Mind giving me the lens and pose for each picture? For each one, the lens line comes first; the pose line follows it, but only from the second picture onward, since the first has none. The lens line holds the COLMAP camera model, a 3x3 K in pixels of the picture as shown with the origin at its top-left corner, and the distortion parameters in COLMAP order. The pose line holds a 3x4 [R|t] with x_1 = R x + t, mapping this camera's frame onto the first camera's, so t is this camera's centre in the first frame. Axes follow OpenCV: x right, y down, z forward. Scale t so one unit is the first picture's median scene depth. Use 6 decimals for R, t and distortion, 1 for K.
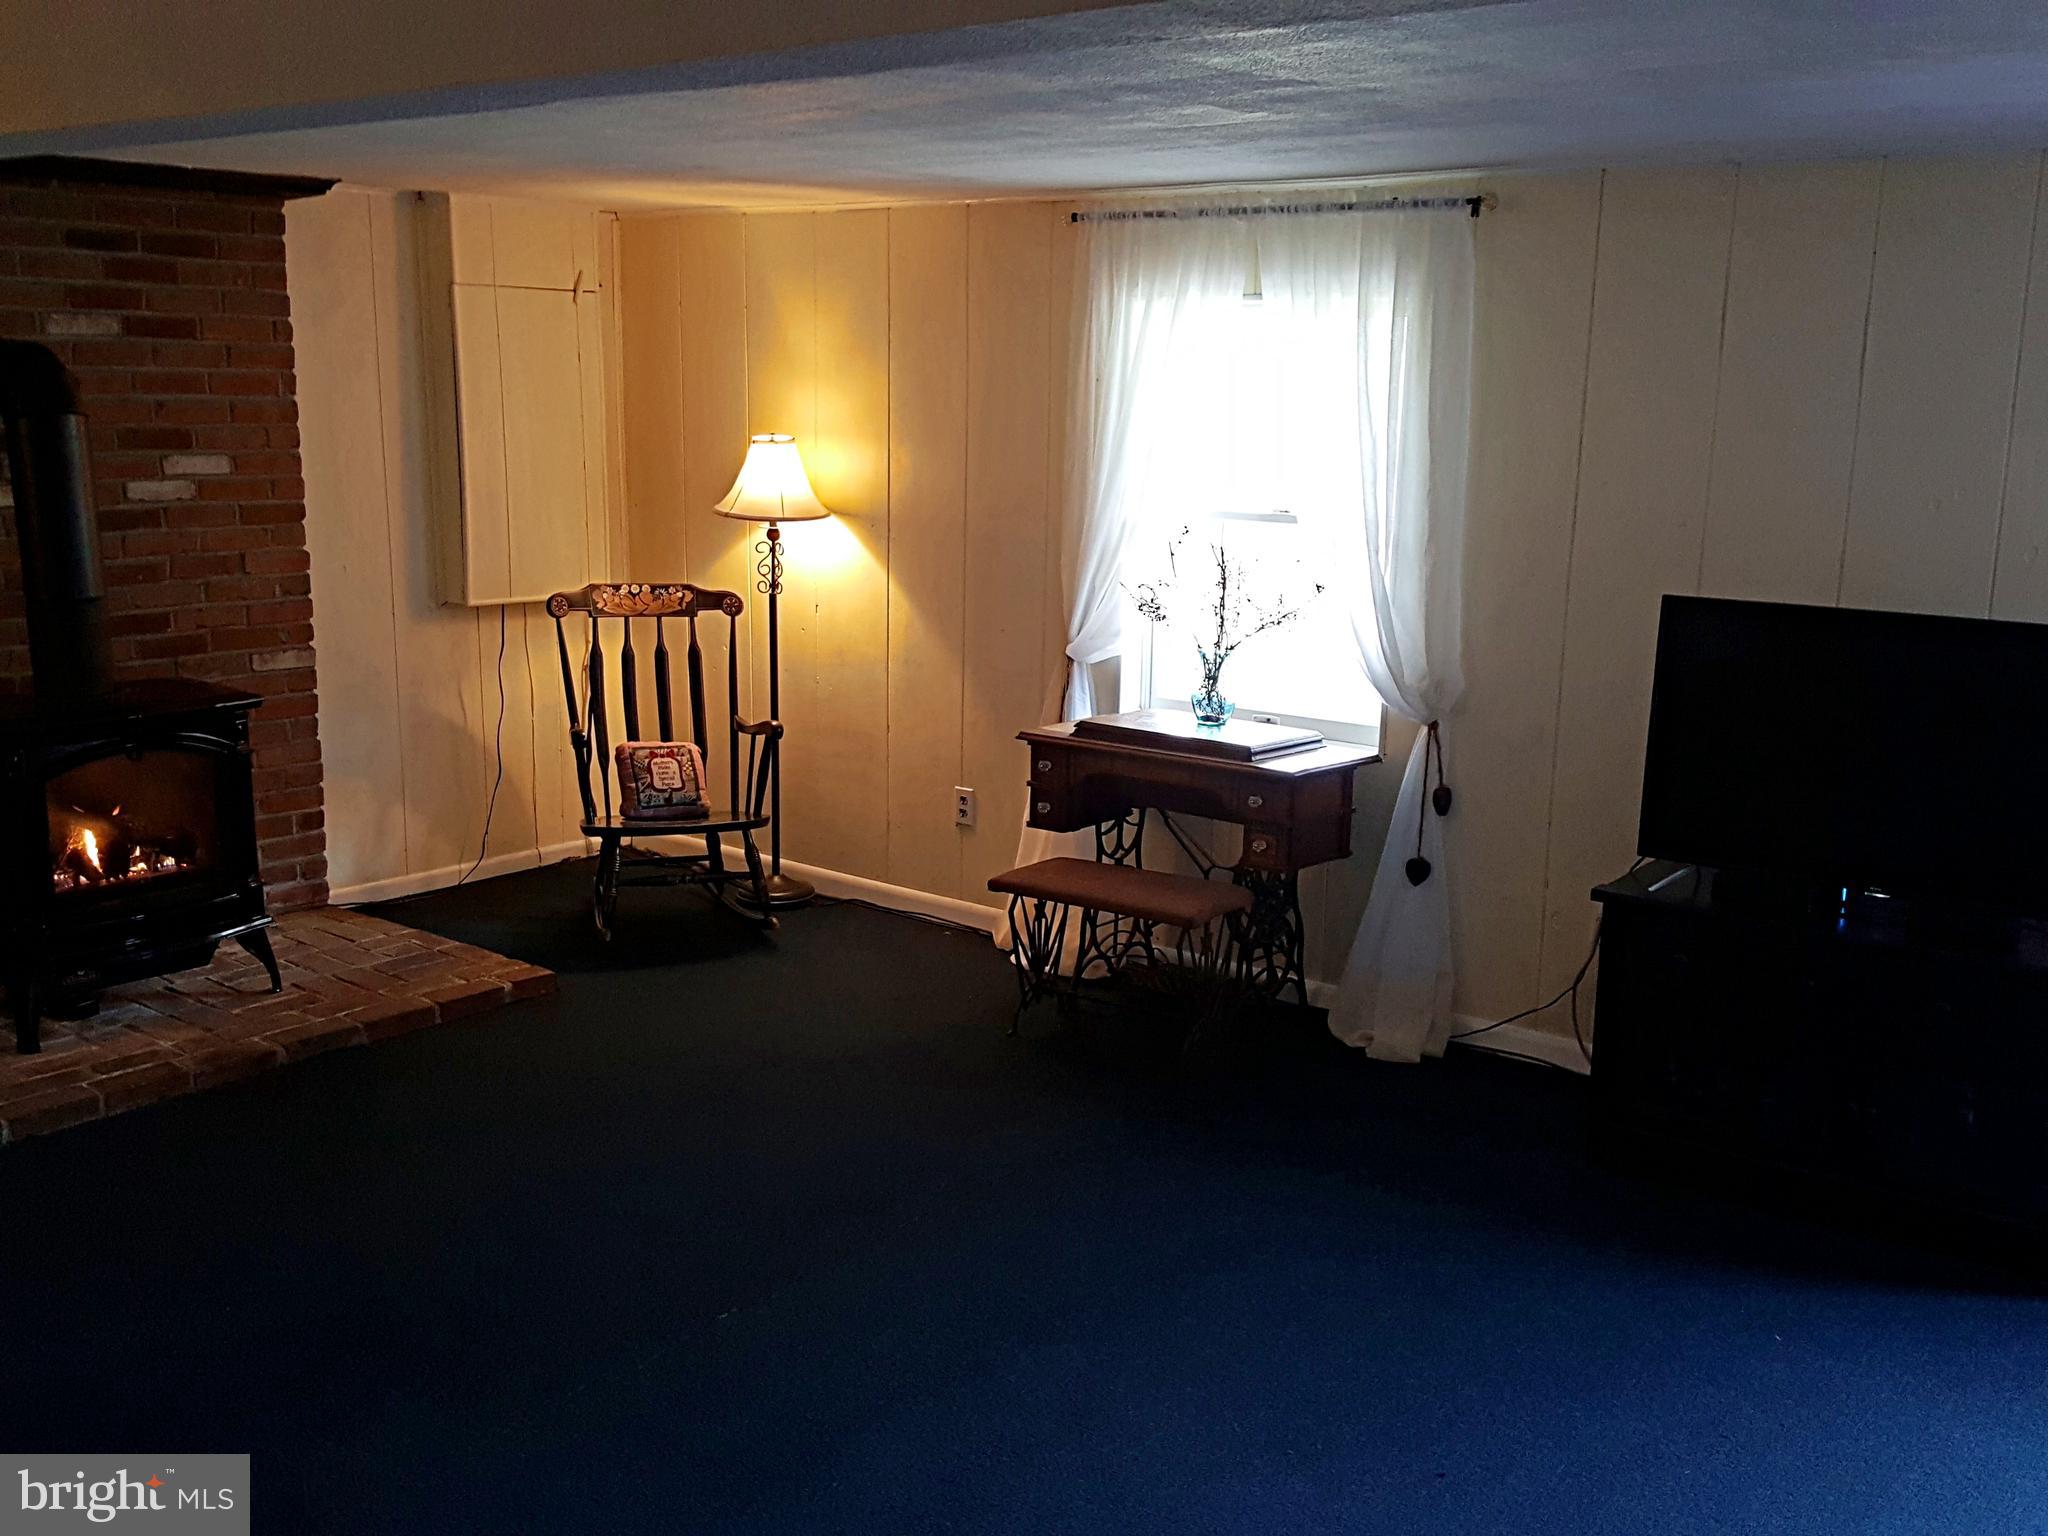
lens RADIAL K [[2021.1, 0, 1048.9], [0, 2021.1, 795.4], [0, 0, 1]] dist [0.105338, 0.000000]
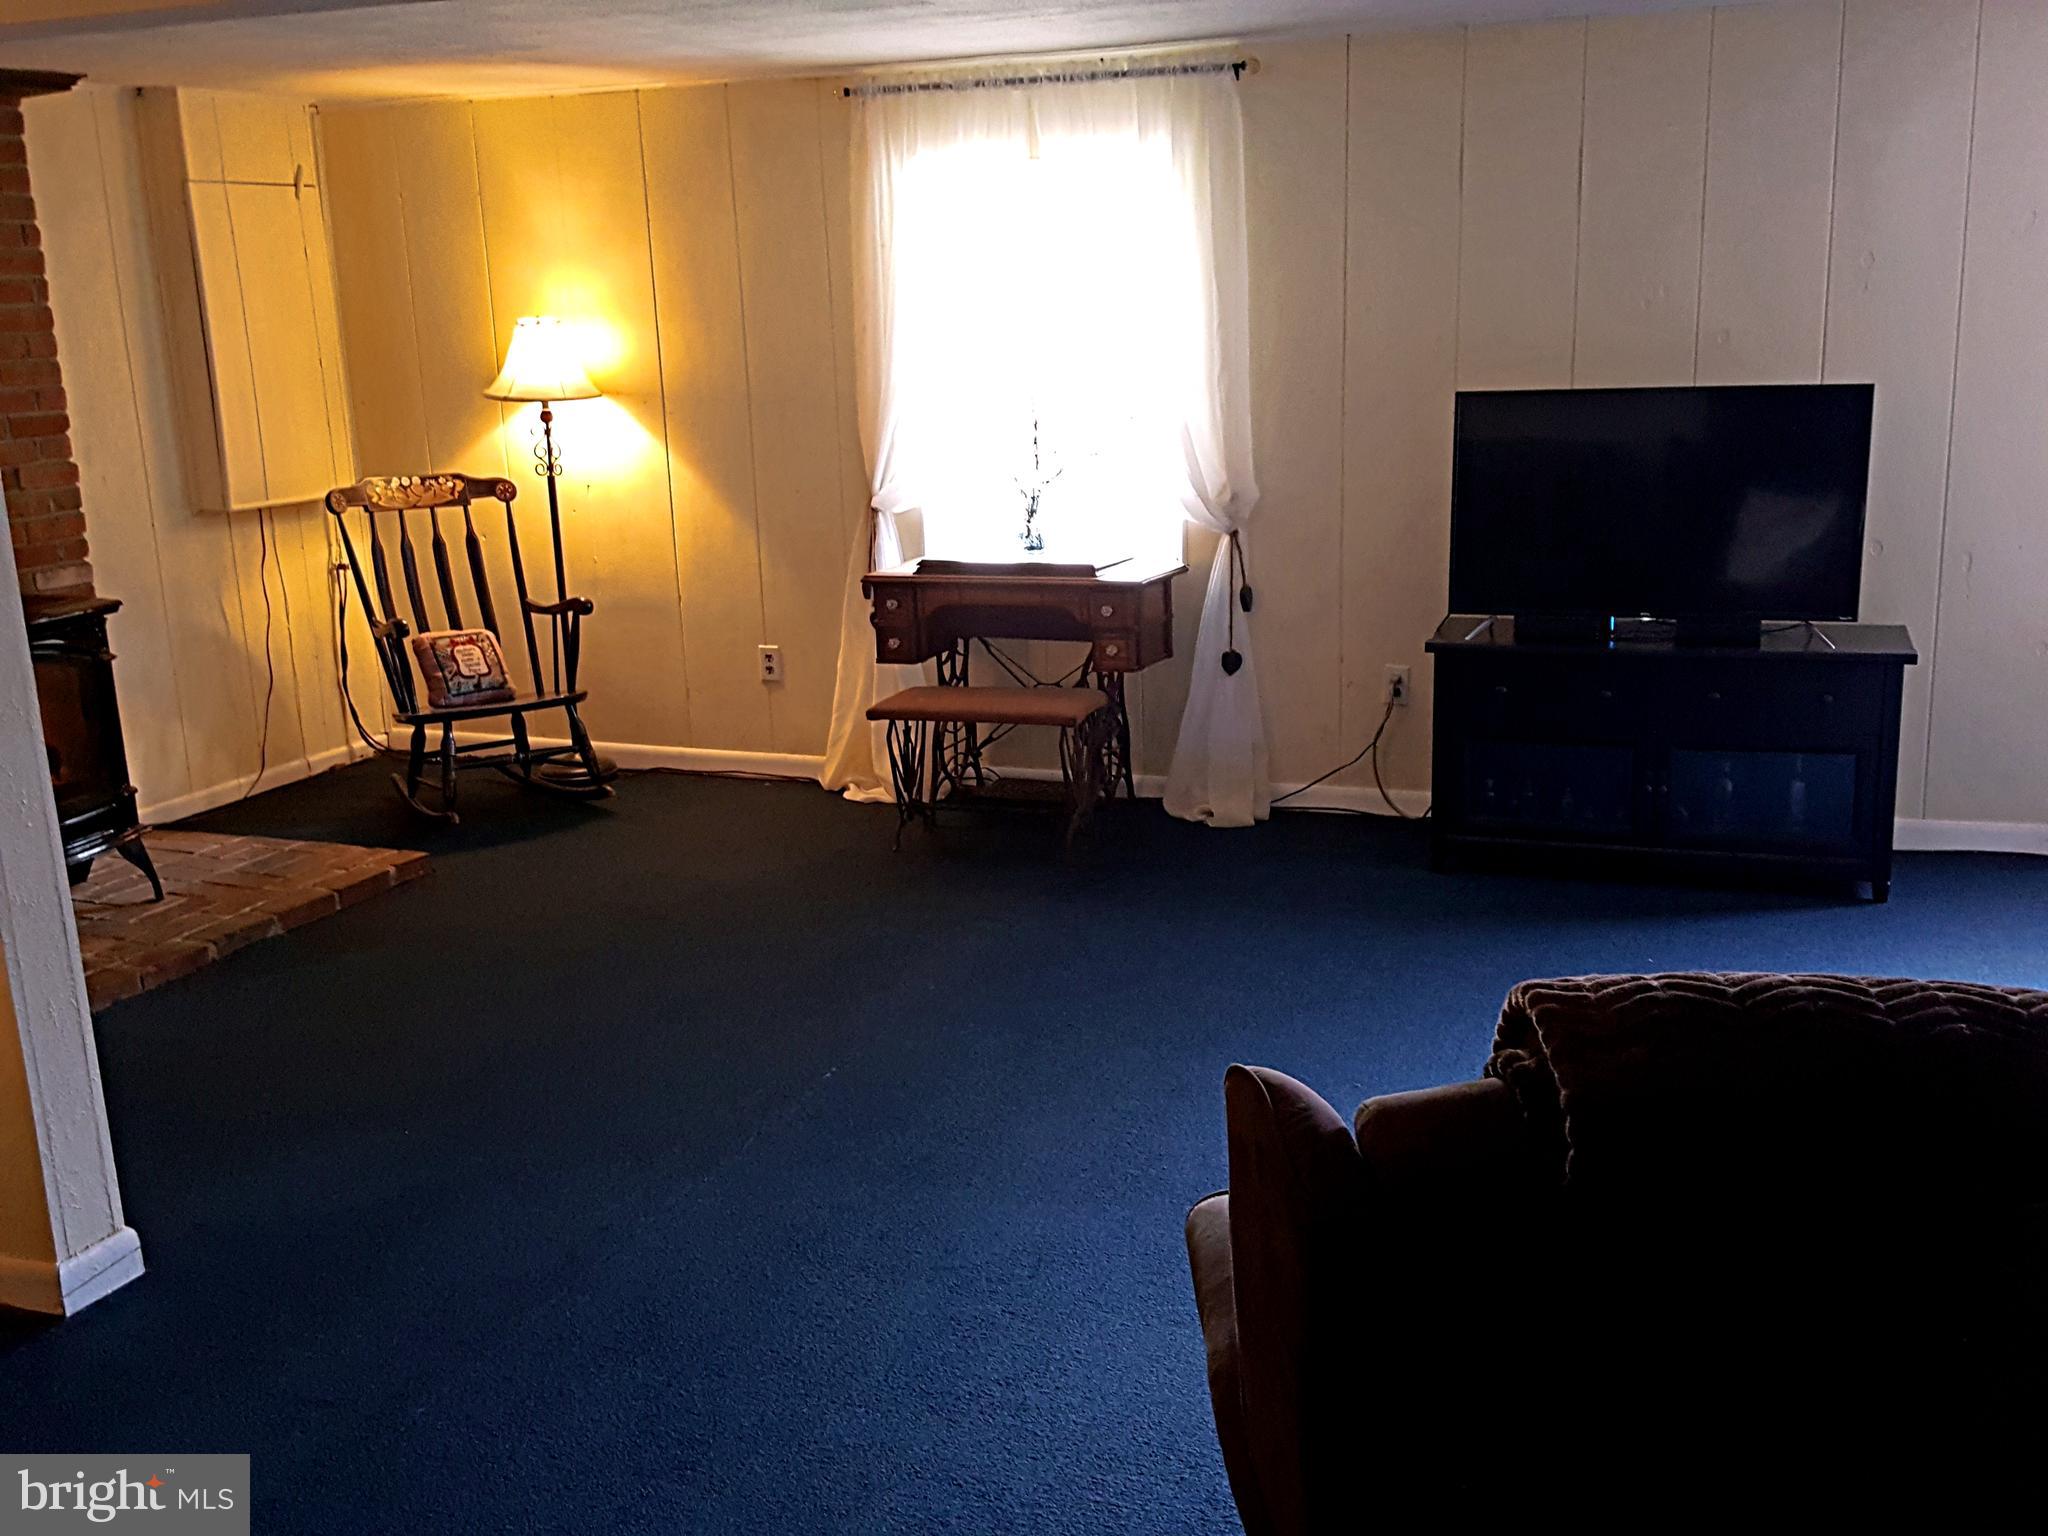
lens RADIAL K [[2021.1, 0, 1049.0], [0, 2021.1, 783.8], [0, 0, 1]] dist [0.105338, 0.000000]
pose [[0.955456, -0.116730, 0.271068, -0.213940], [0.107857, 0.993033, 0.047457, 0.036508], [-0.274719, -0.016107, 0.961390, -0.066969]]
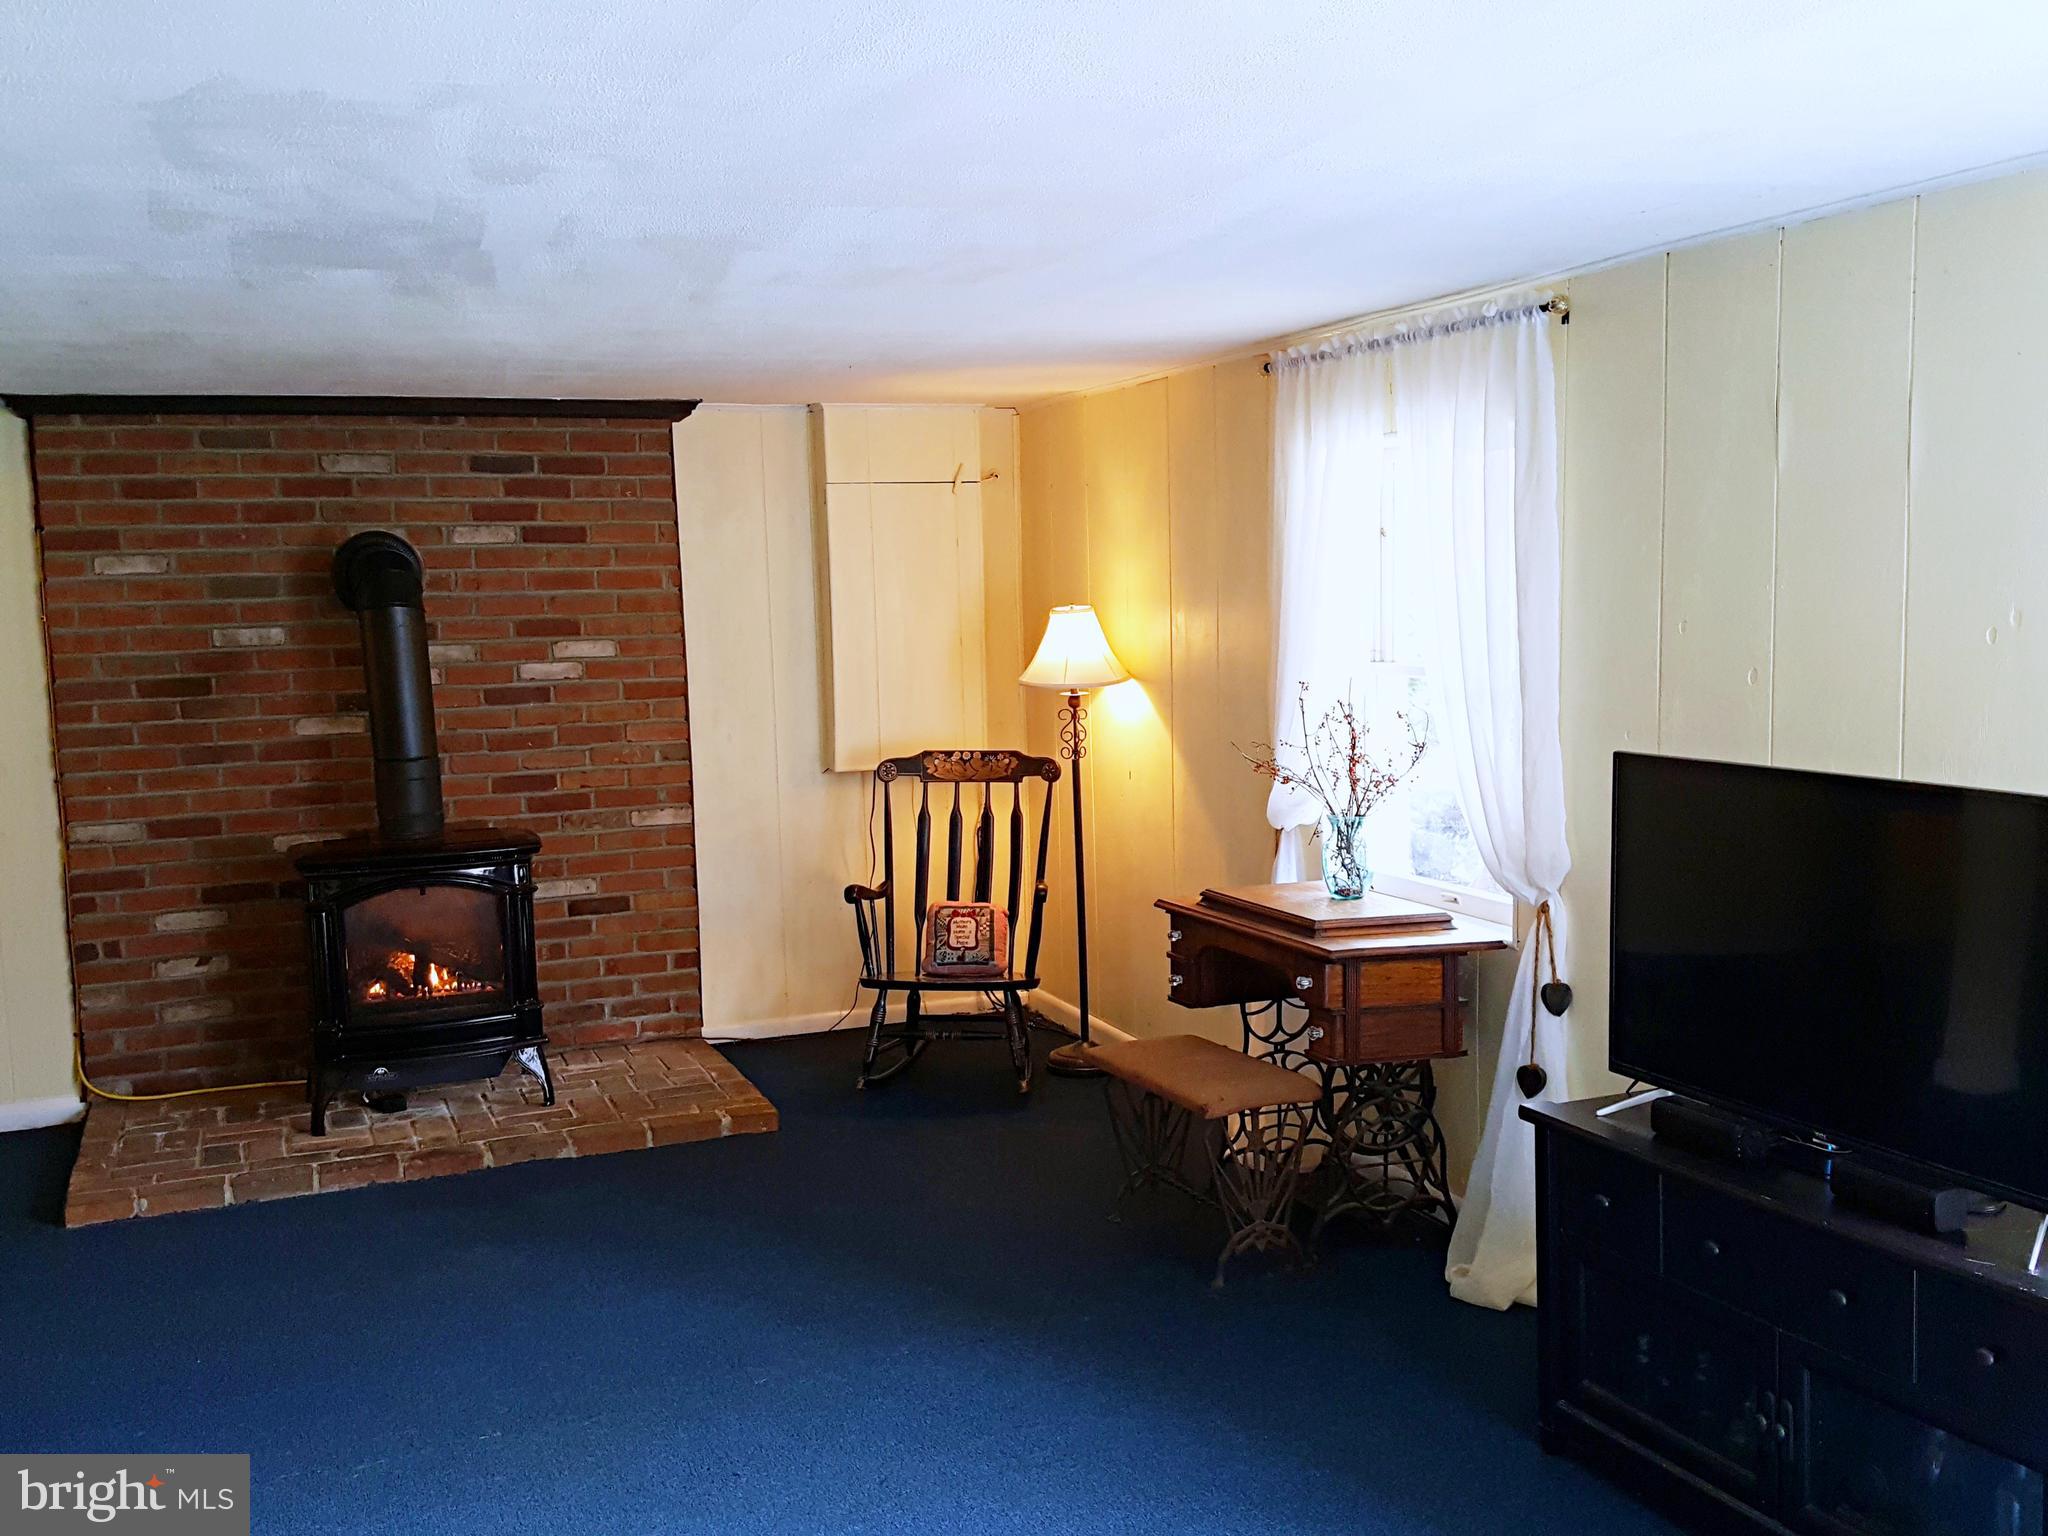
lens RADIAL K [[2021.1, 0, 1041.9], [0, 2021.1, 797.7], [0, 0, 1]] dist [0.105338, 0.000000]
pose [[0.867177, 0.013460, -0.497818, 0.388482], [-0.060211, 0.995135, -0.077980, -0.001467], [0.494346, 0.097596, 0.863769, 0.138253]]
